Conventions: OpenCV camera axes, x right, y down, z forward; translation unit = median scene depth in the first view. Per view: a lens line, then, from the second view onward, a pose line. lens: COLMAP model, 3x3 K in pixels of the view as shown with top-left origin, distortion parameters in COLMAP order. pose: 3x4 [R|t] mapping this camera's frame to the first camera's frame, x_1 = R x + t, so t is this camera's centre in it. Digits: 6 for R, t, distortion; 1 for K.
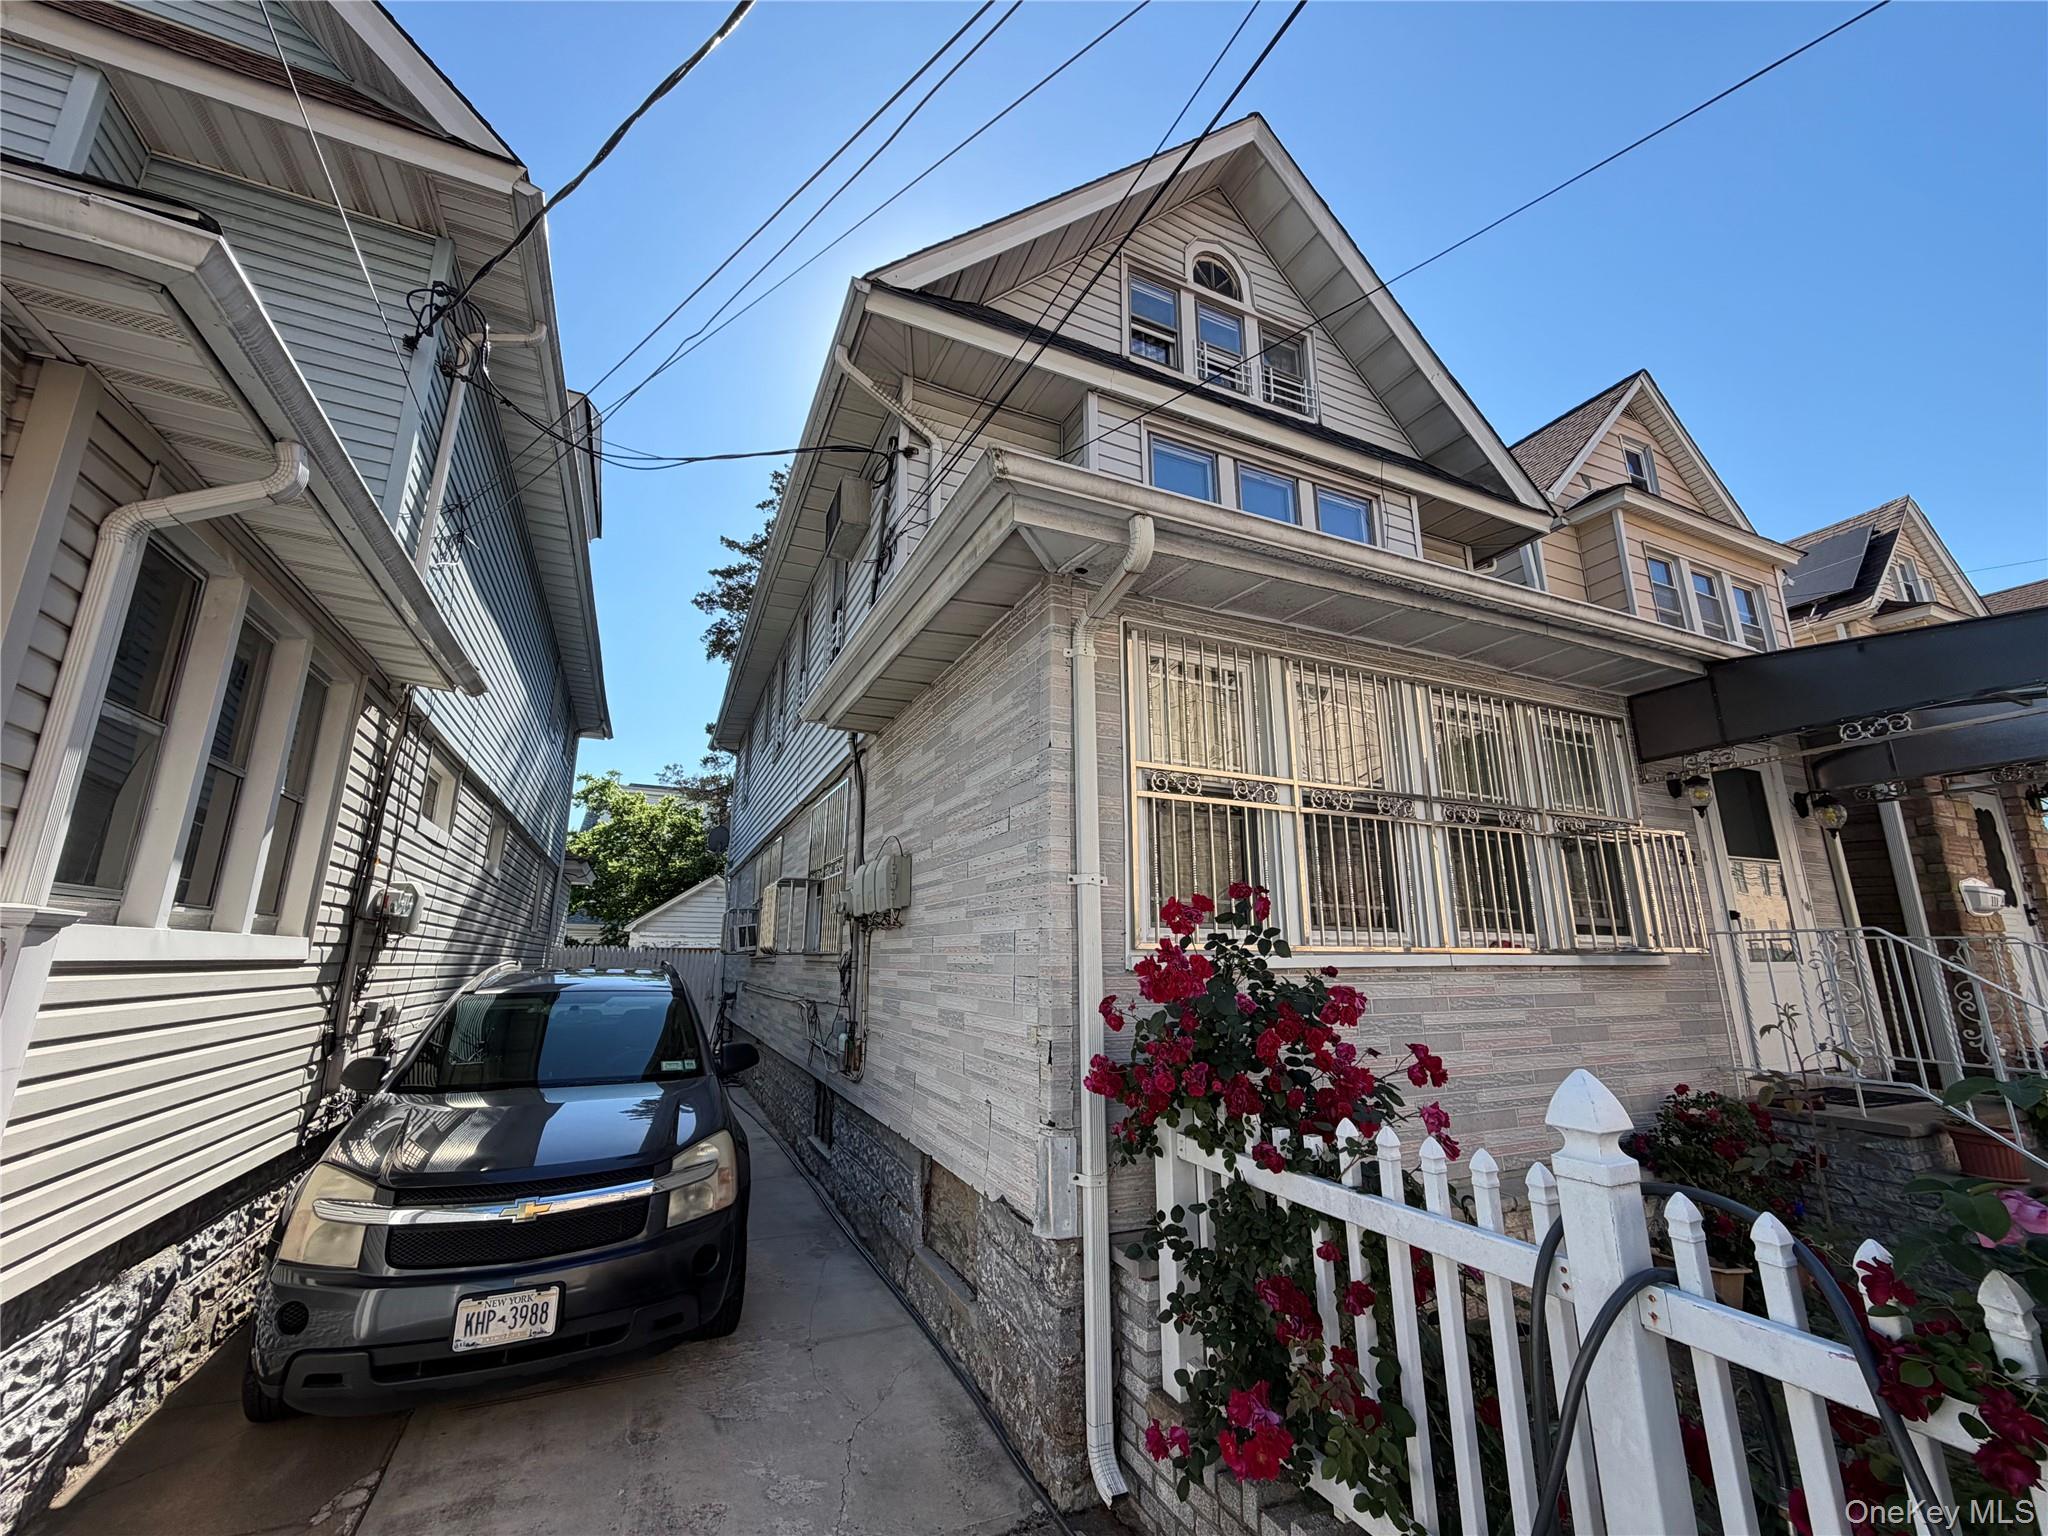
lens RADIAL K [[814.2, 0, 1024.0], [0, 814.2, 768.0], [0, 0, 1]] dist [0.001353, -0.000351]
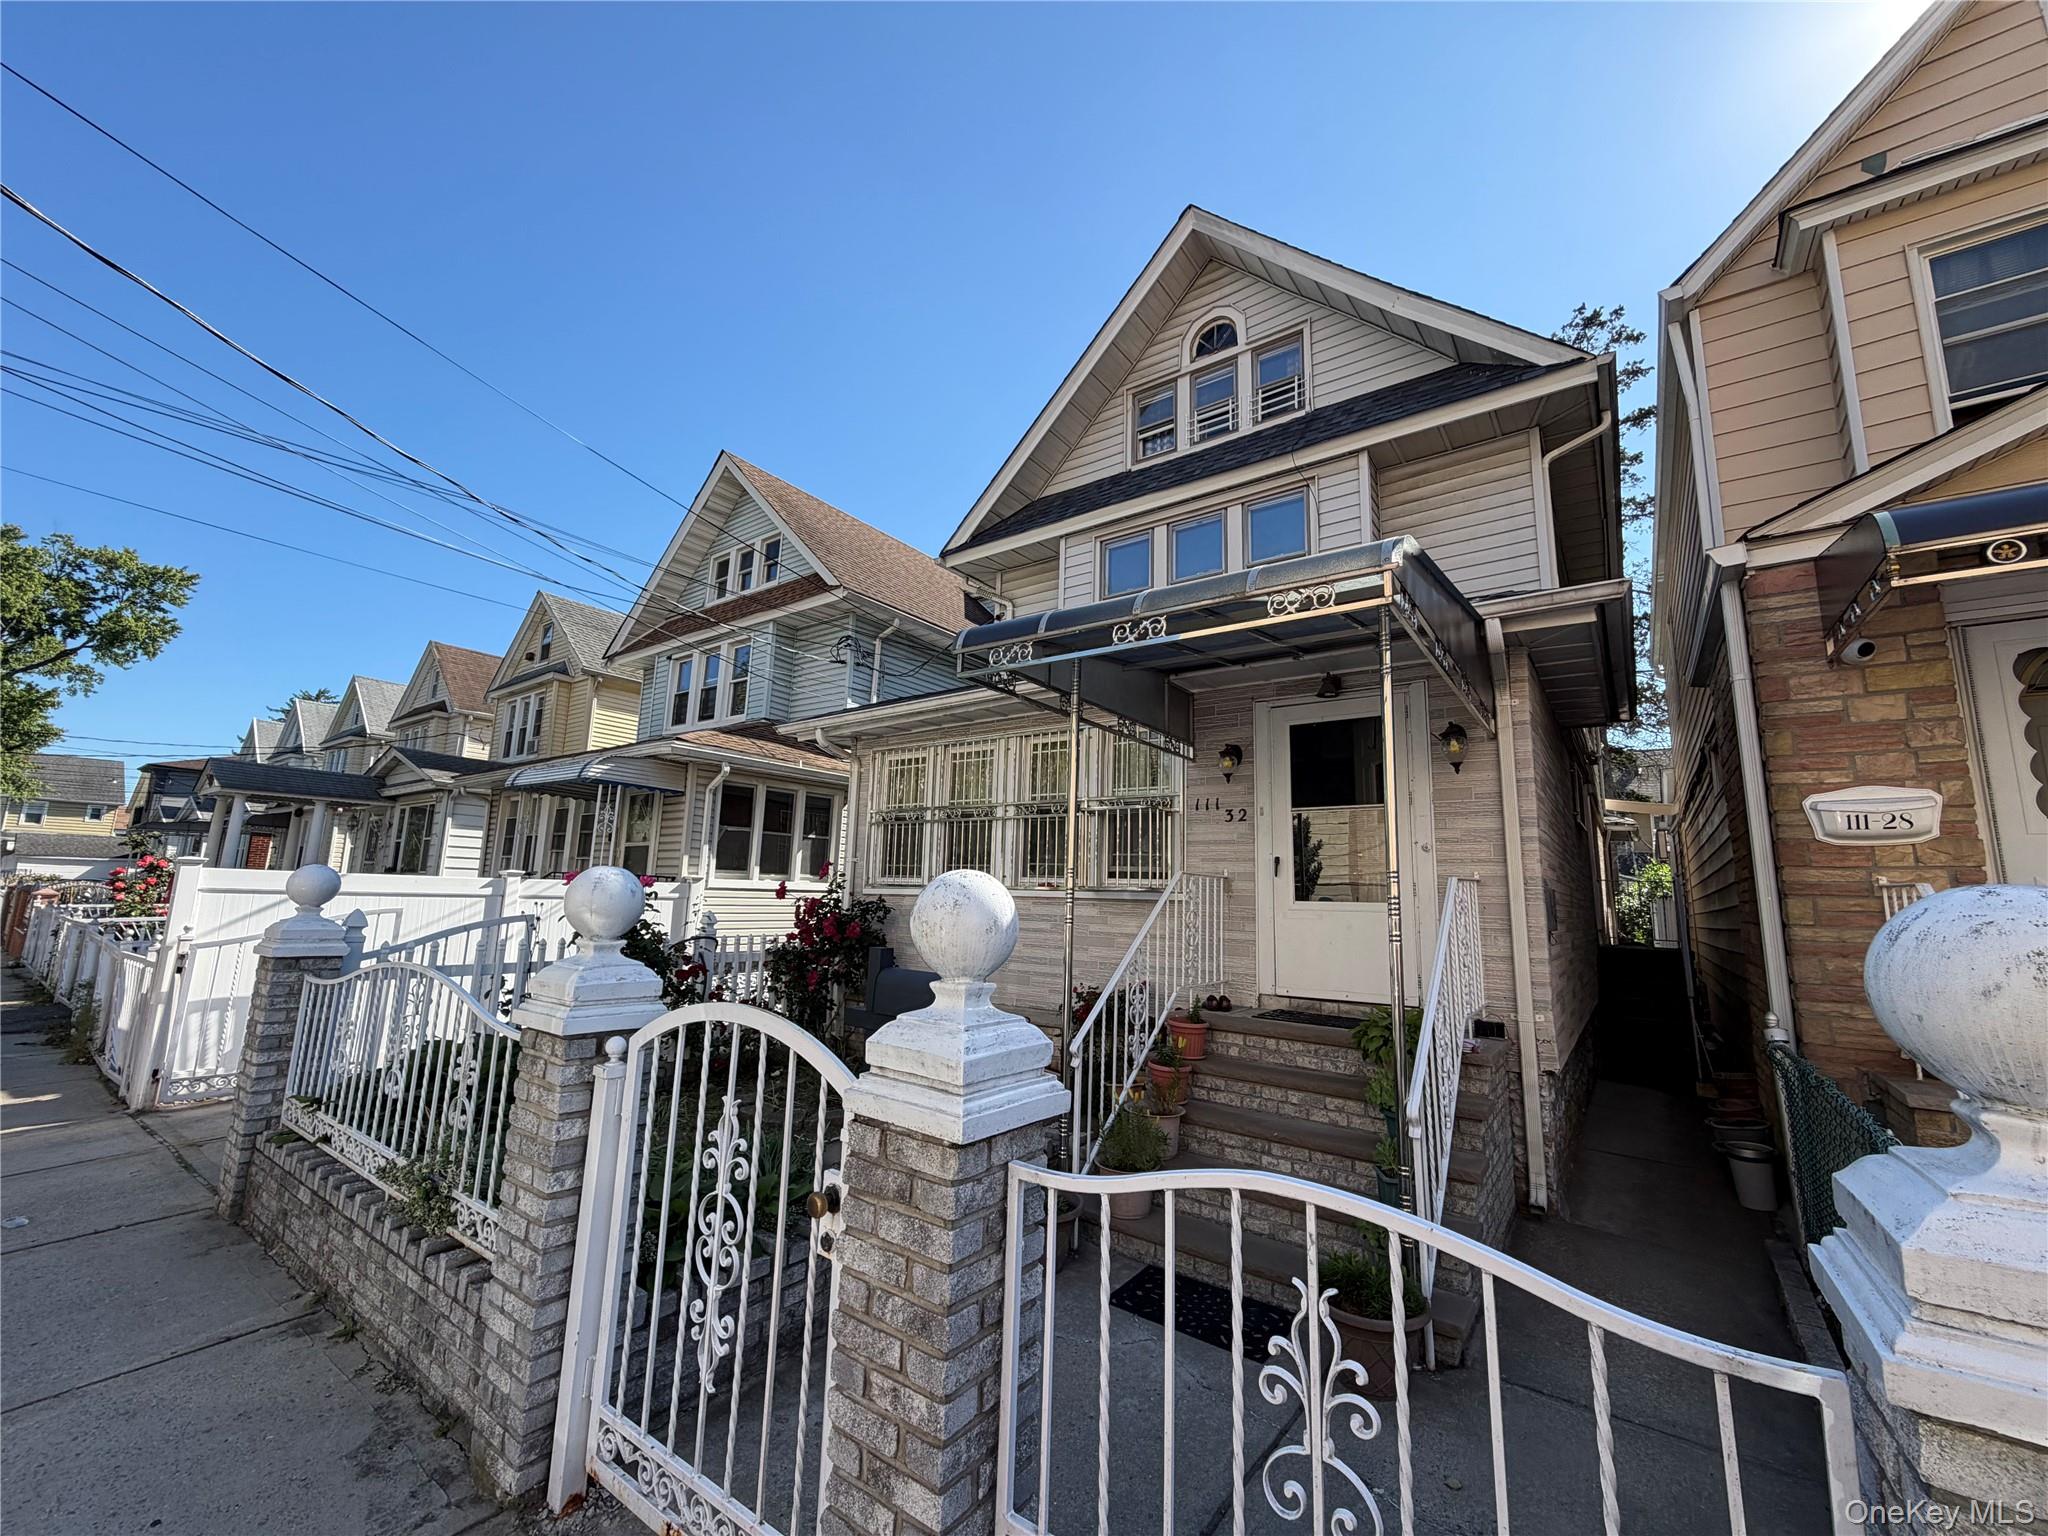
lens RADIAL K [[814.2, 0, 1024.0], [0, 814.2, 768.0], [0, 0, 1]] dist [0.001353, -0.000351]
pose [[0.477426, -0.126473, -0.869522, 1.916624], [0.173174, 0.983721, -0.047999, 0.049764], [0.861438, -0.127663, 0.491556, 0.156762]]
